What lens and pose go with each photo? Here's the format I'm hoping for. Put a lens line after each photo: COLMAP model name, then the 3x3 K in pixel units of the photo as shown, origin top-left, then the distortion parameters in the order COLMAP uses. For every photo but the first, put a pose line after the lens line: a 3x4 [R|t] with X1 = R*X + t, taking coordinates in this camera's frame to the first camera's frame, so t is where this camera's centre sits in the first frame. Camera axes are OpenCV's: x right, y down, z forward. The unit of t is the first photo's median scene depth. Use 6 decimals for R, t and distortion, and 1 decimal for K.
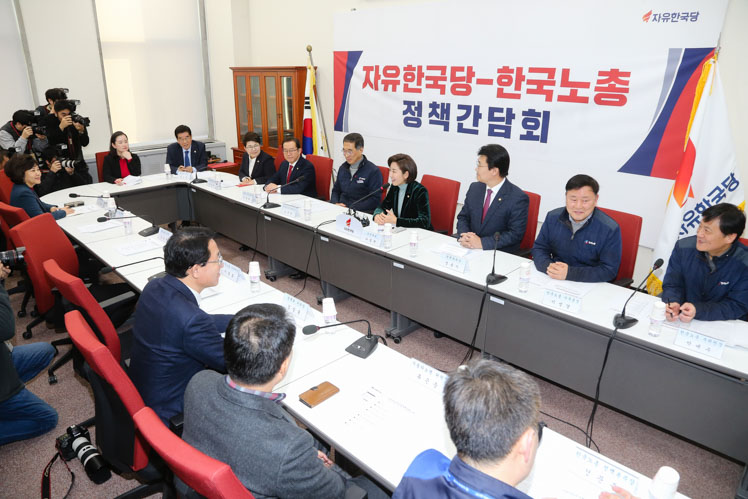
lens RADIAL K [[509.0, 0, 376.8], [0, 509.0, 249.8], [0, 0, 1]] dist [-0.130372, 0.079004]
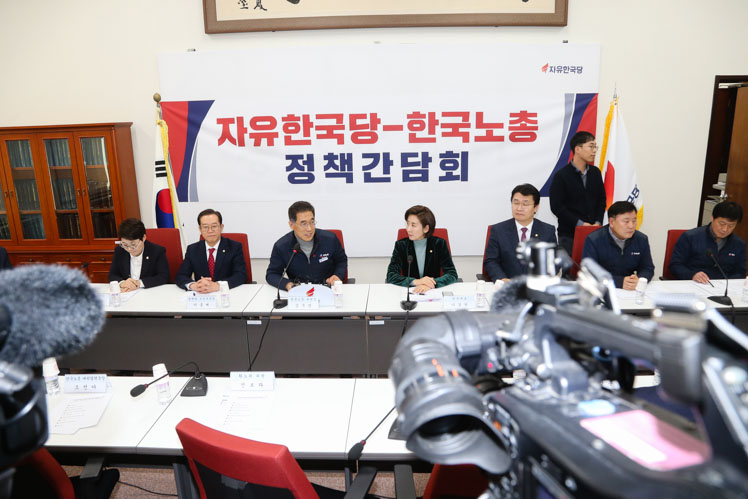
lens RADIAL K [[509.0, 0, 376.8], [0, 509.0, 249.8], [0, 0, 1]] dist [-0.130372, 0.079004]
pose [[0.731623, -0.191309, 0.654315, -0.487238], [0.254342, 0.967113, -0.001627, -0.109171], [-0.632485, 0.167610, 0.756220, 0.303217]]
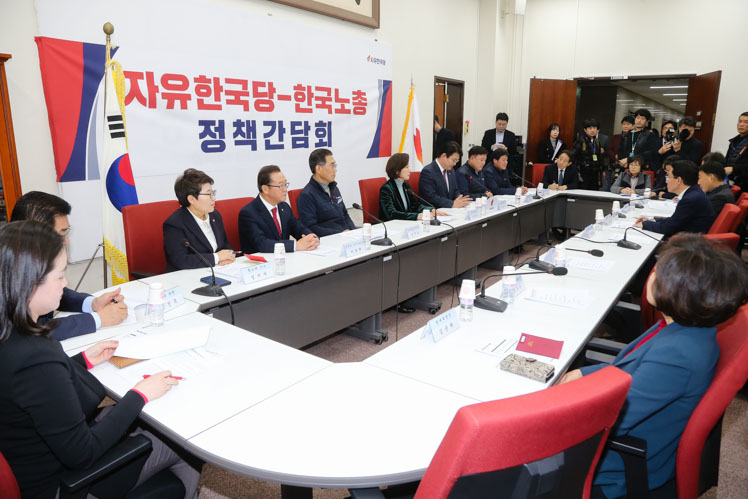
lens RADIAL K [[509.0, 0, 376.8], [0, 509.0, 249.8], [0, 0, 1]] dist [-0.130372, 0.079004]
pose [[-0.147261, -0.242364, 0.958944, -0.871842], [0.323169, 0.904515, 0.278235, -0.270608], [-0.934813, 0.350874, -0.054875, 0.961889]]
